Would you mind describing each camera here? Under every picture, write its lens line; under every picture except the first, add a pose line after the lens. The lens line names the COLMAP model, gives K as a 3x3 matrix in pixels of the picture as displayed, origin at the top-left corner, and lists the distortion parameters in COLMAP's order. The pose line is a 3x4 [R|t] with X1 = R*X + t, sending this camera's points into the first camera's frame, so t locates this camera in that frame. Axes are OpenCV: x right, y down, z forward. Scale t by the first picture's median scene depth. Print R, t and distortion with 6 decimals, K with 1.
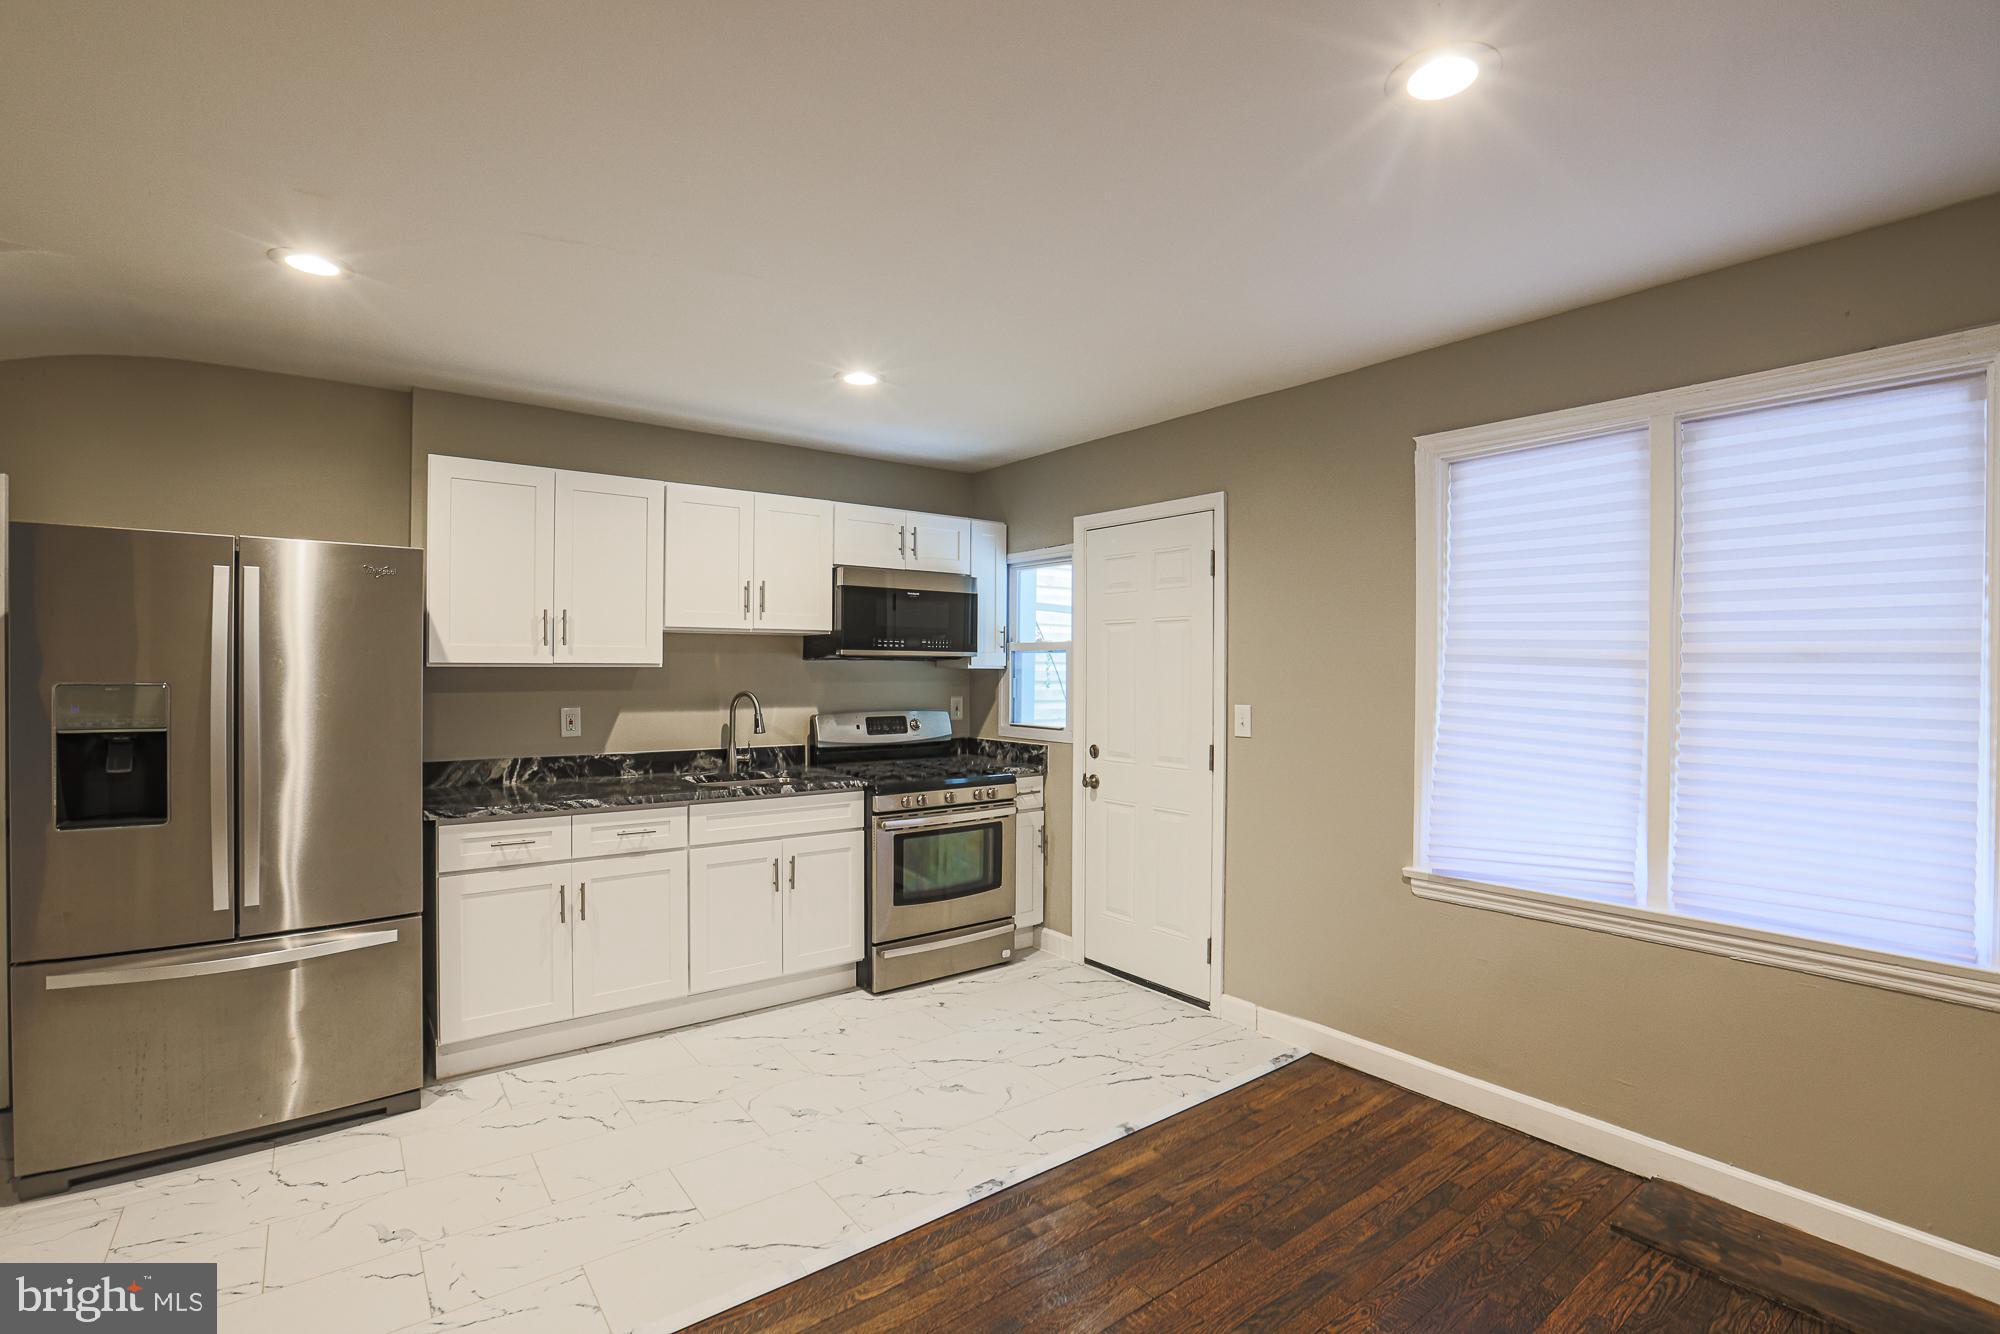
lens RADIAL K [[915.6, 0, 1005.5], [0, 915.6, 658.4], [0, 0, 1]] dist [-0.062261, 0.027145]
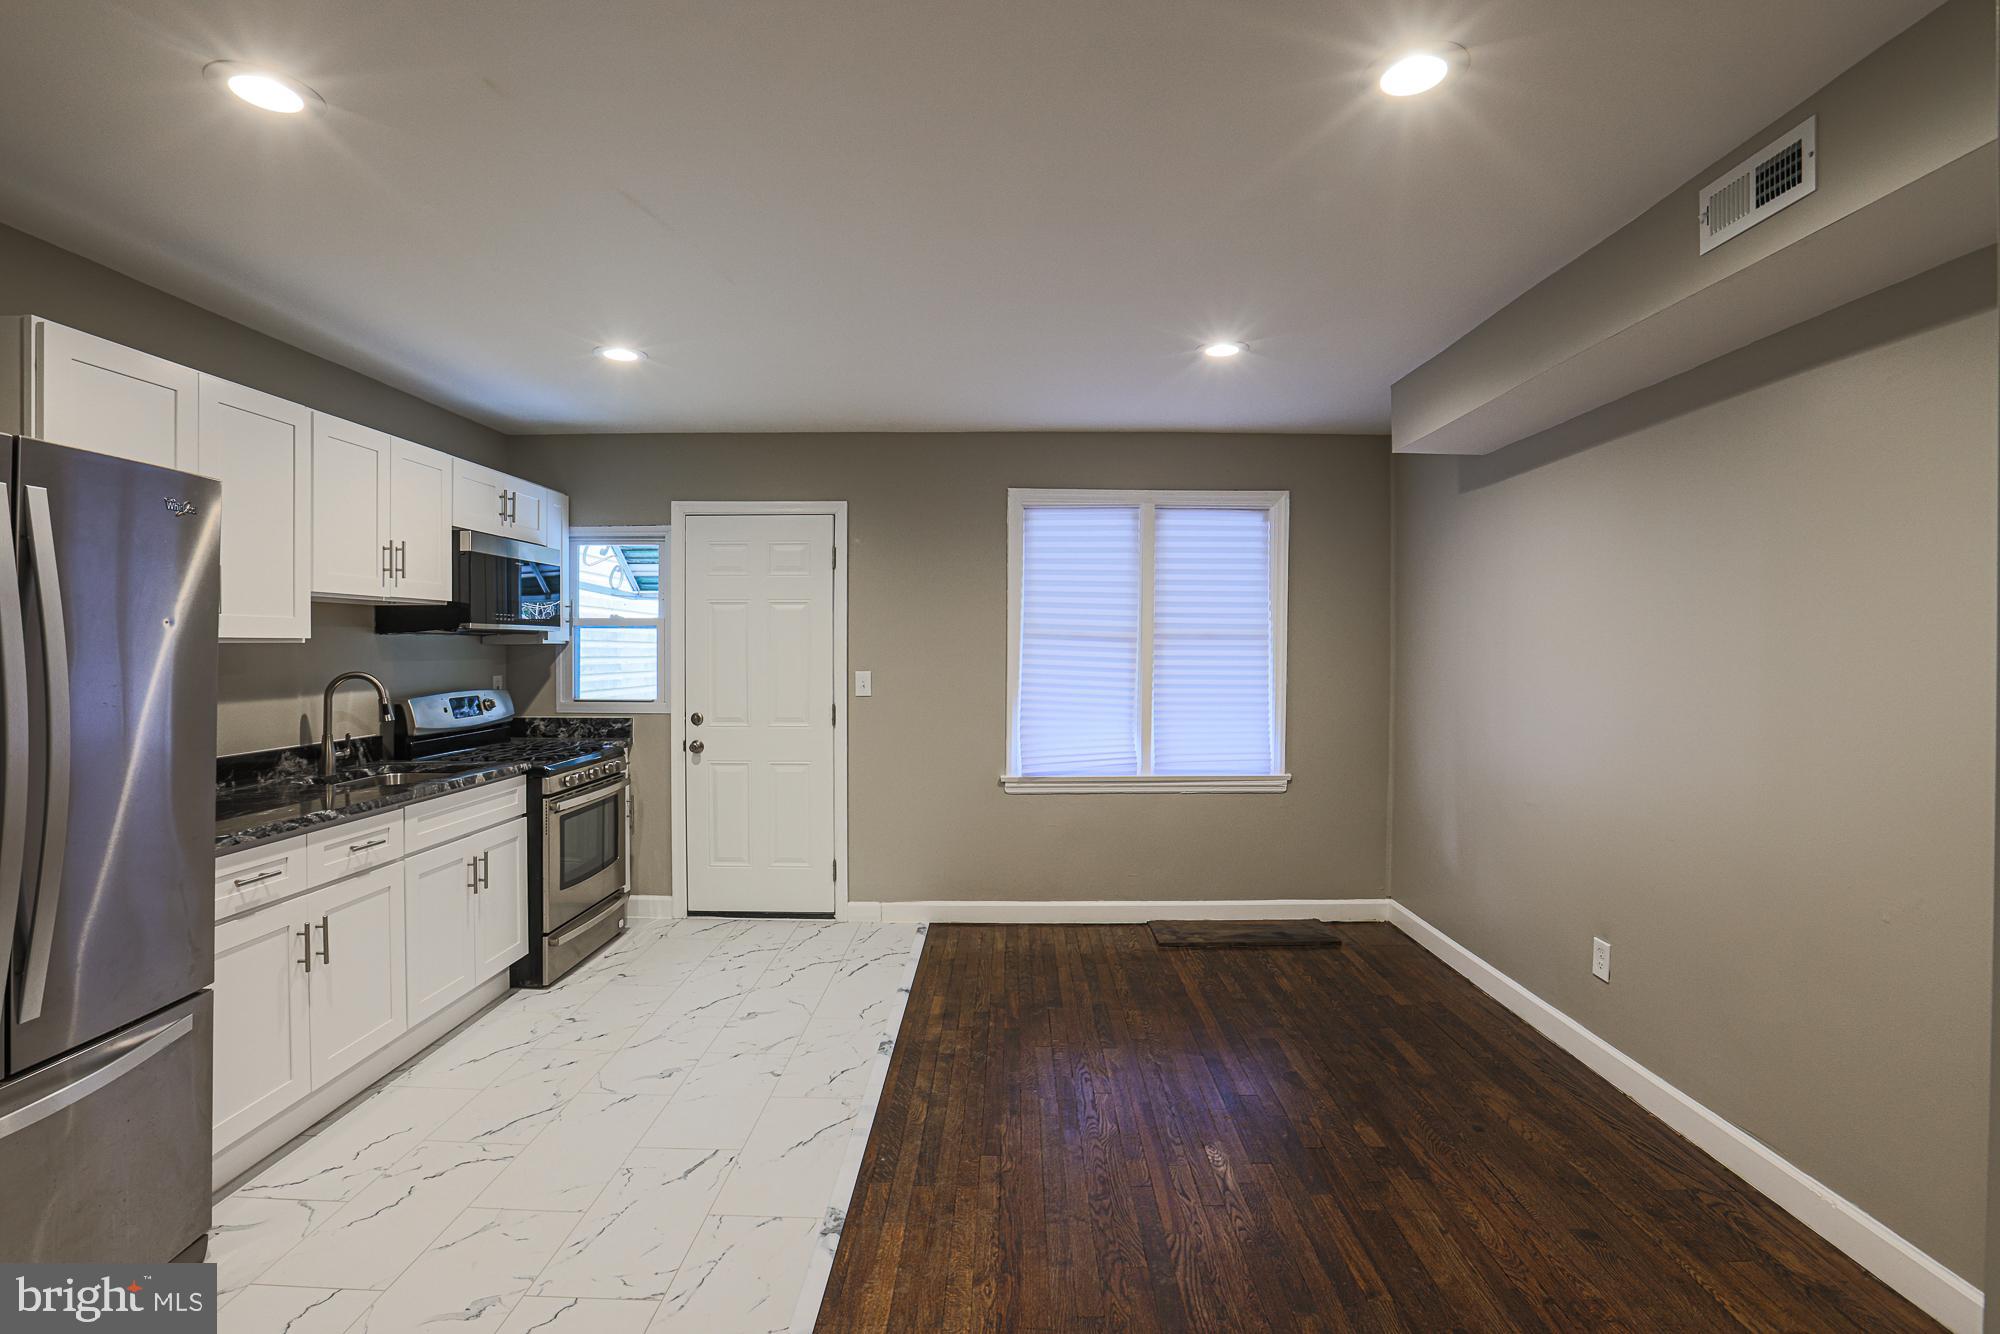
lens RADIAL K [[927.1, 0, 991.5], [0, 927.1, 641.8], [0, 0, 1]] dist [-0.062444, 0.028215]
pose [[0.624940, -0.000899, 0.780672, -0.617241], [-0.006463, 0.999959, 0.006325, -0.000108], [-0.780646, -0.008998, 0.624909, 0.046589]]
